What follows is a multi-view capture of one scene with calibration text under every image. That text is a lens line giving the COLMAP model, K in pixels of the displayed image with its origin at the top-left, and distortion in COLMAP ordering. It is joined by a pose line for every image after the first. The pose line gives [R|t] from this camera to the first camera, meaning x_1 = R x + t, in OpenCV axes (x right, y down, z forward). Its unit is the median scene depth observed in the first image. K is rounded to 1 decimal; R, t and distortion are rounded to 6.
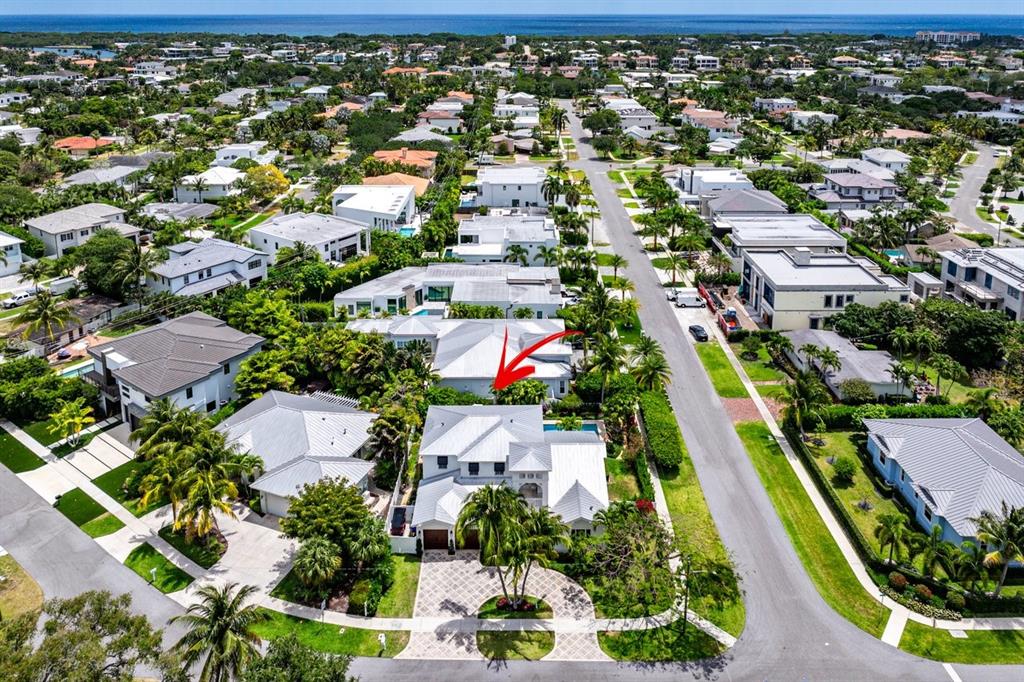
lens RADIAL K [[746.9, 0, 515.0], [0, 746.9, 192.7], [0, 0, 1]] dist [0.001076, -0.002721]
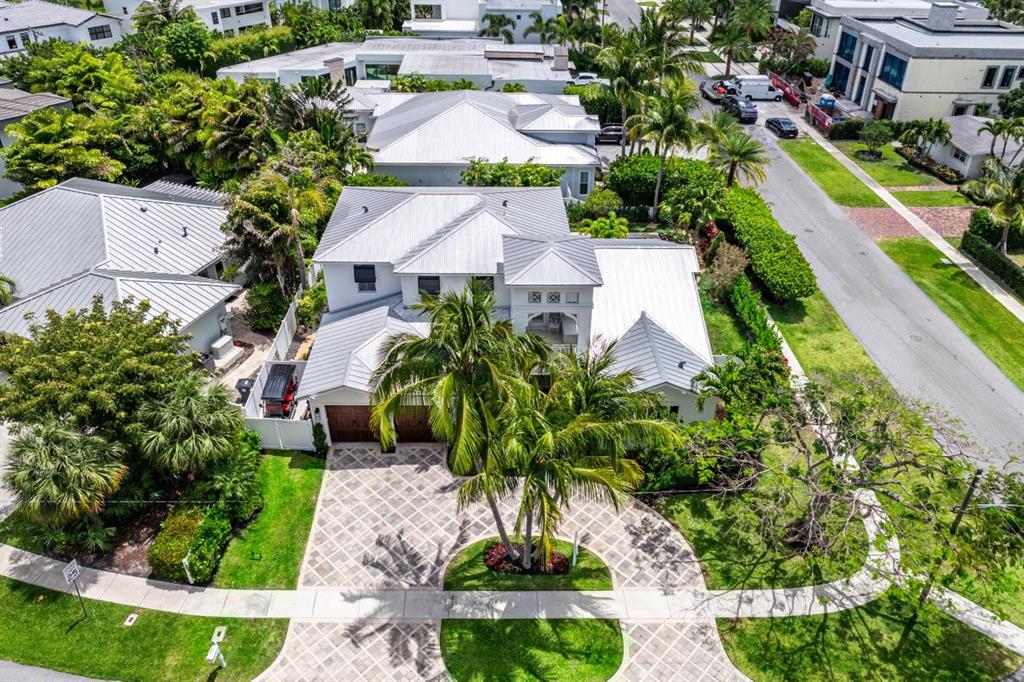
lens RADIAL K [[735.5, 0, 490.8], [0, 735.5, 342.1], [0, 0, 1]] dist [-0.020531, -0.002123]
pose [[0.999877, 0.003965, 0.015169, -0.025641], [-0.008830, 0.941865, 0.335875, 0.253392], [-0.012955, -0.335967, 0.941785, 0.569260]]
